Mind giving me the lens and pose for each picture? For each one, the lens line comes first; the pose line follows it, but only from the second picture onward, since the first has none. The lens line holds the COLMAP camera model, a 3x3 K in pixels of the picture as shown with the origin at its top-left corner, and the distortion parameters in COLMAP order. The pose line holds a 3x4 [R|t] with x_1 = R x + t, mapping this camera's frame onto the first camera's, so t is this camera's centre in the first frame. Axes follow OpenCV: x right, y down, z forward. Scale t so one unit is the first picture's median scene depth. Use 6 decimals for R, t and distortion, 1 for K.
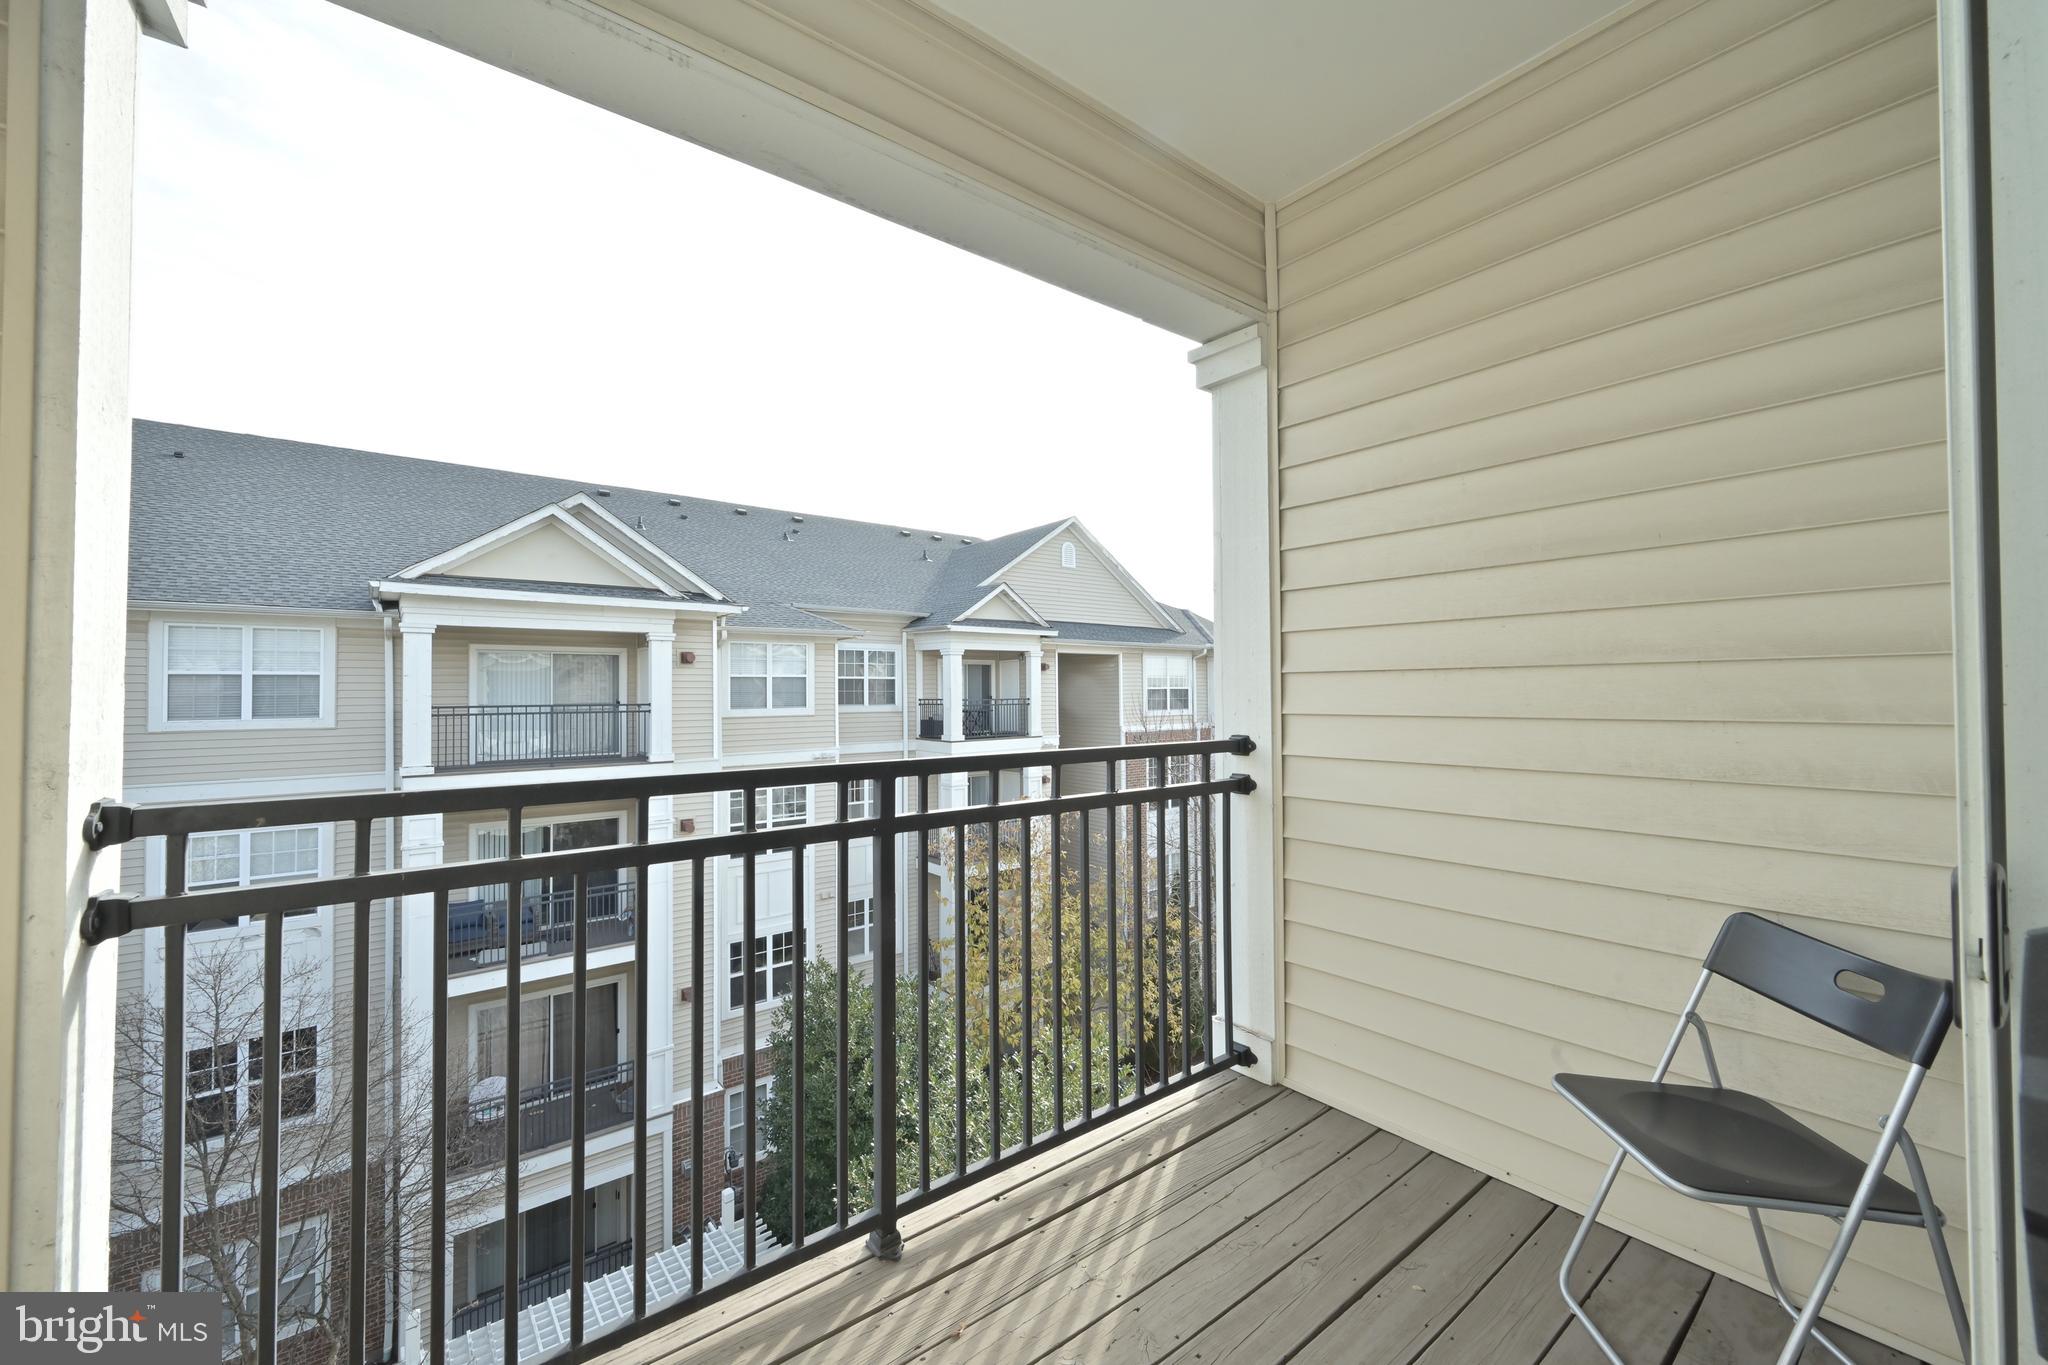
lens RADIAL K [[803.1, 0, 1020.8], [0, 803.1, 676.8], [0, 0, 1]] dist [-0.001831, -0.000334]
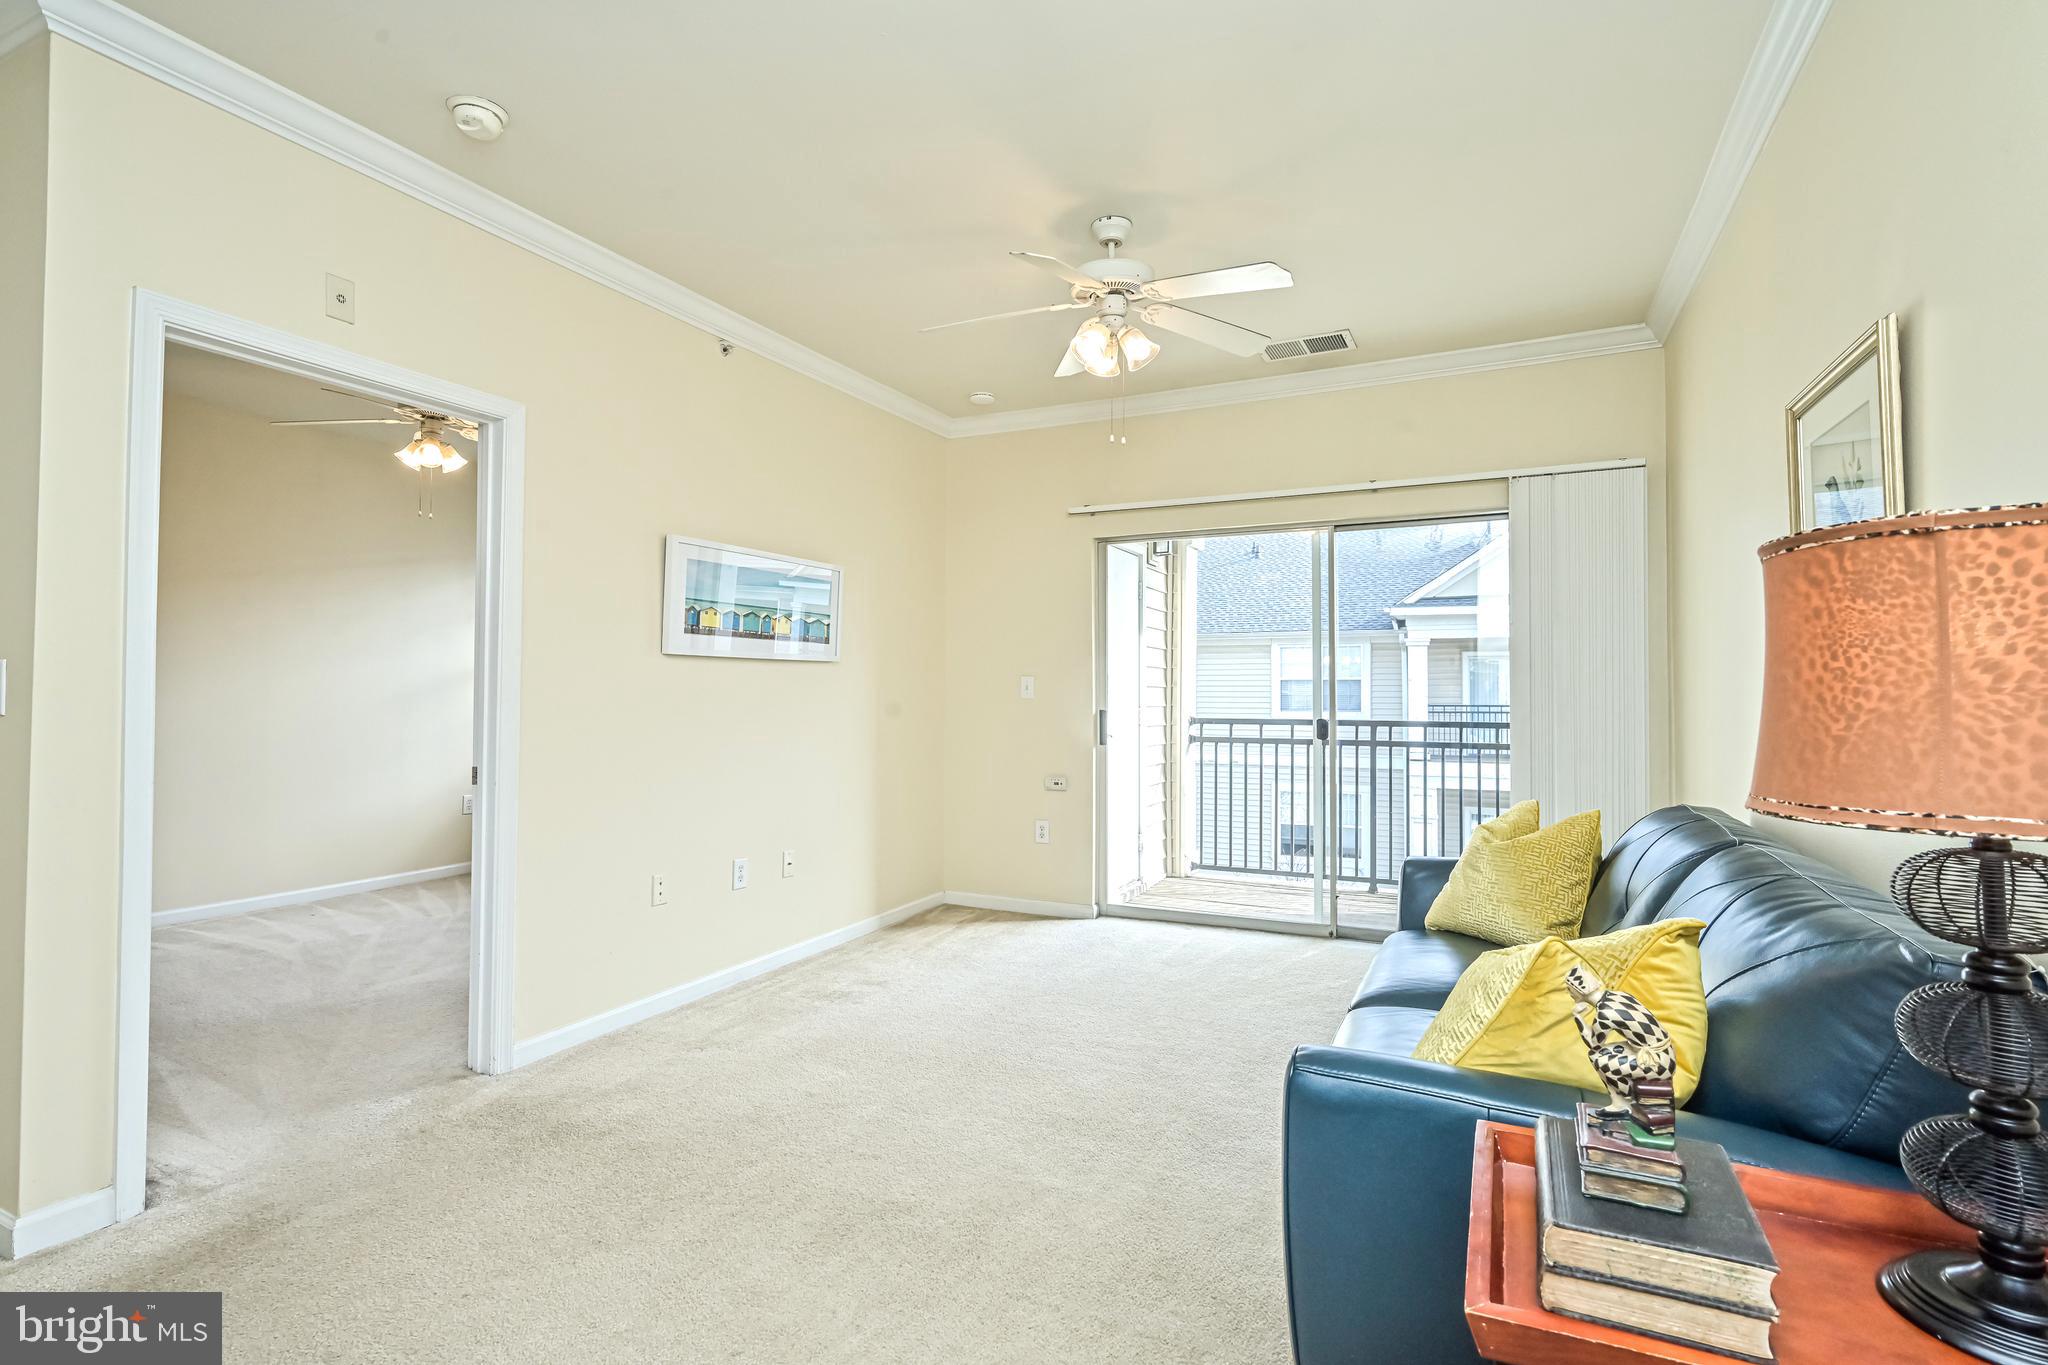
lens RADIAL K [[976.0, 0, 1024.0], [0, 976.0, 682.5], [0, 0, 1]] dist [0.014648, 0.000575]
pose [[0.447613, -0.005782, -0.894209, 0.343107], [0.014344, 0.999897, 0.000715, -0.006935], [0.894113, -0.013147, 0.447649, -0.238446]]
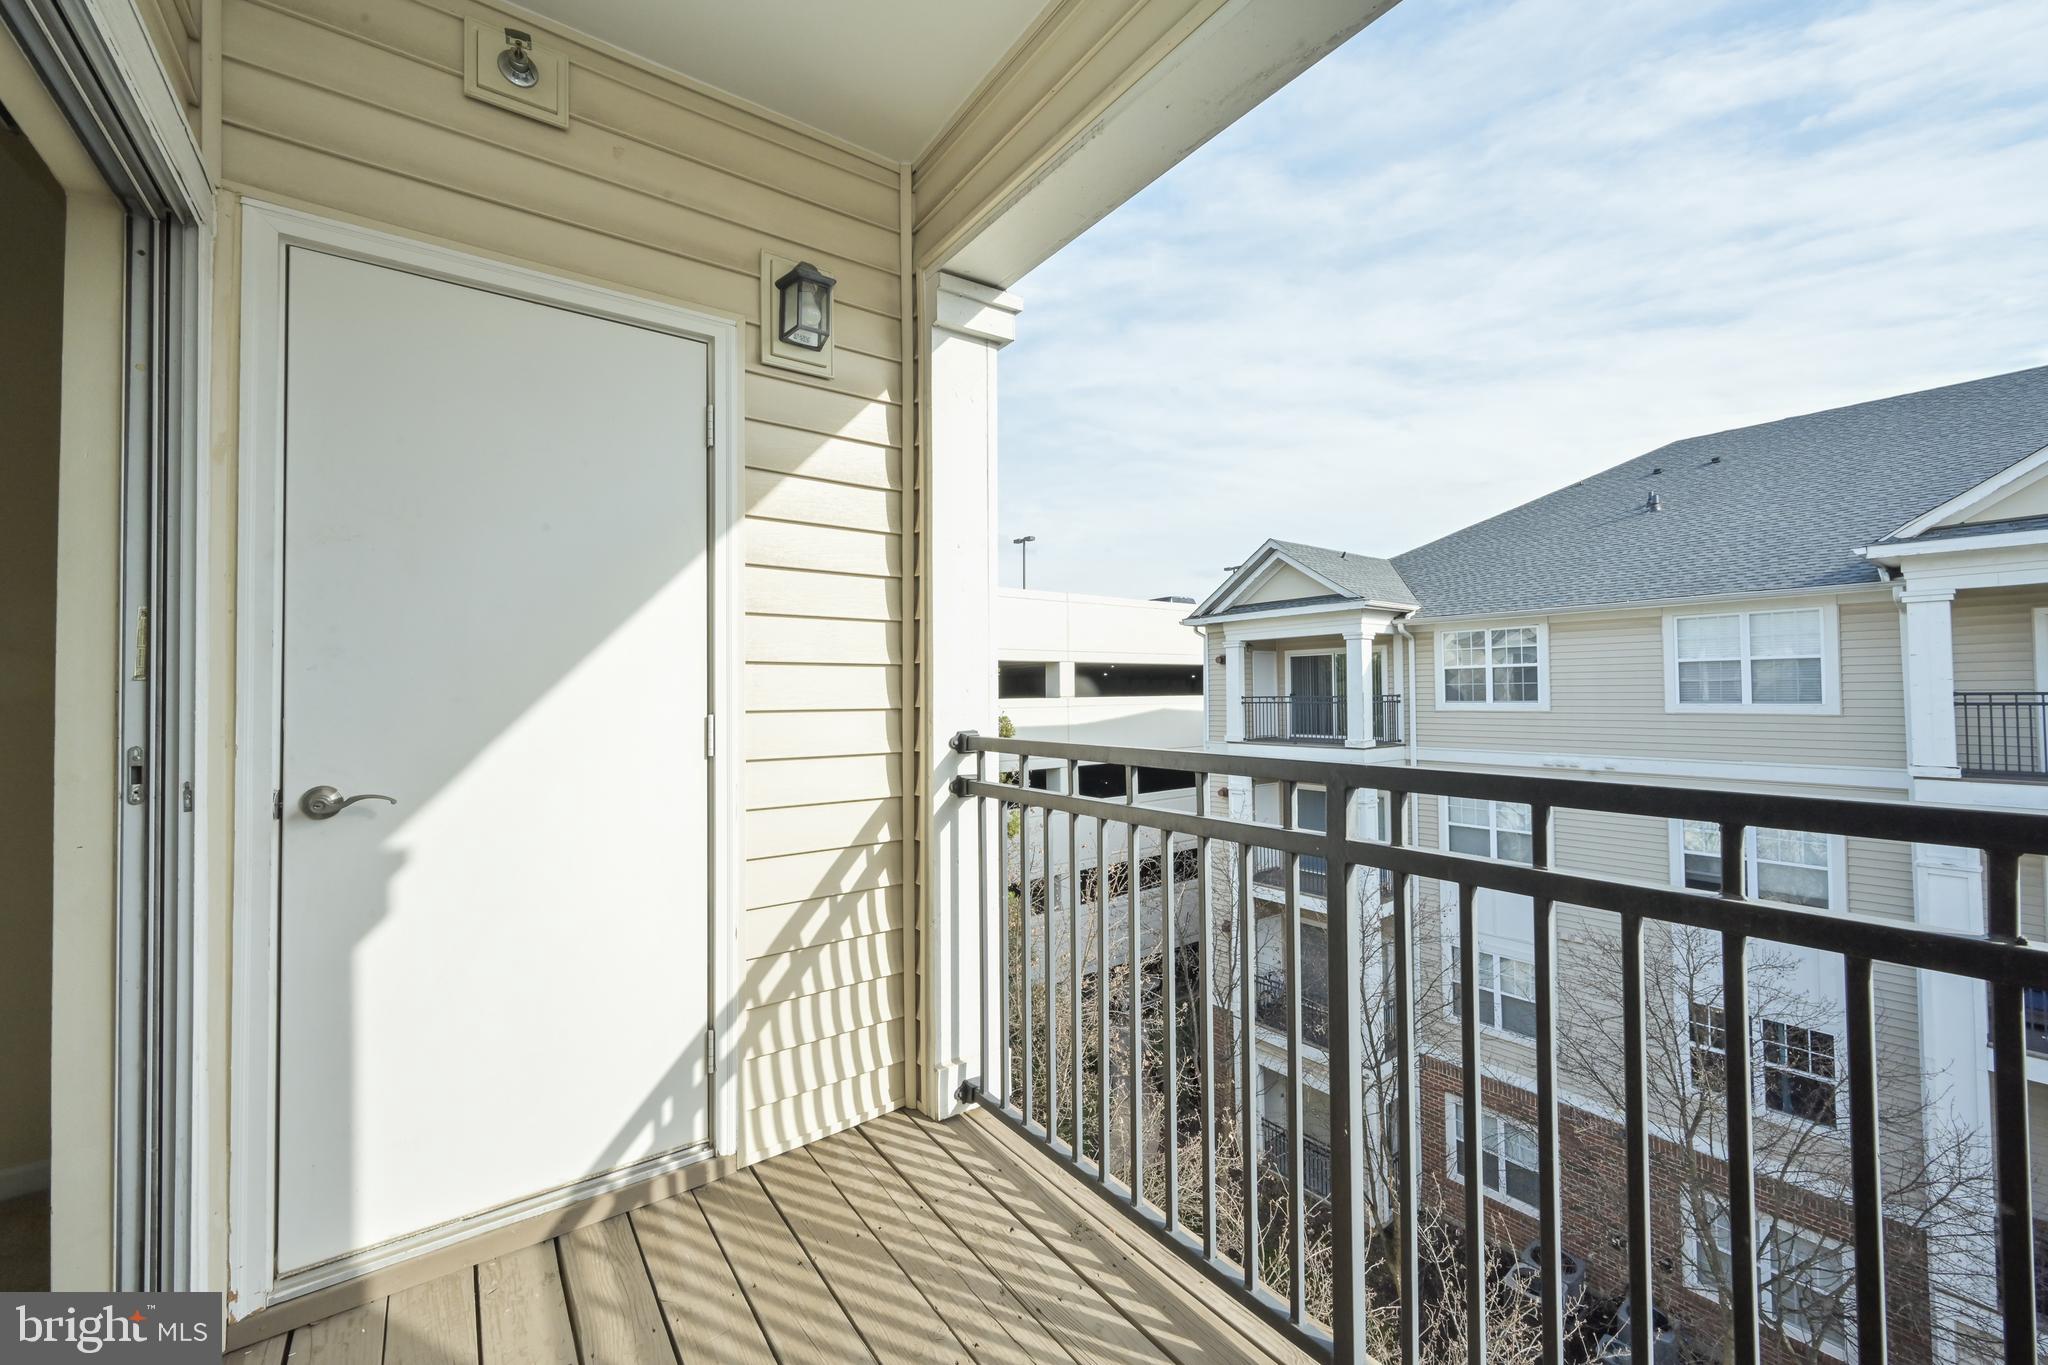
lens RADIAL K [[803.1, 0, 1020.8], [0, 803.1, 676.8], [0, 0, 1]] dist [-0.001831, -0.000334]
pose [[-0.031004, -0.013040, -0.999434, 0.086003], [0.031450, 0.999407, -0.014015, 0.003723], [0.999024, -0.031866, -0.030575, 0.106220]]
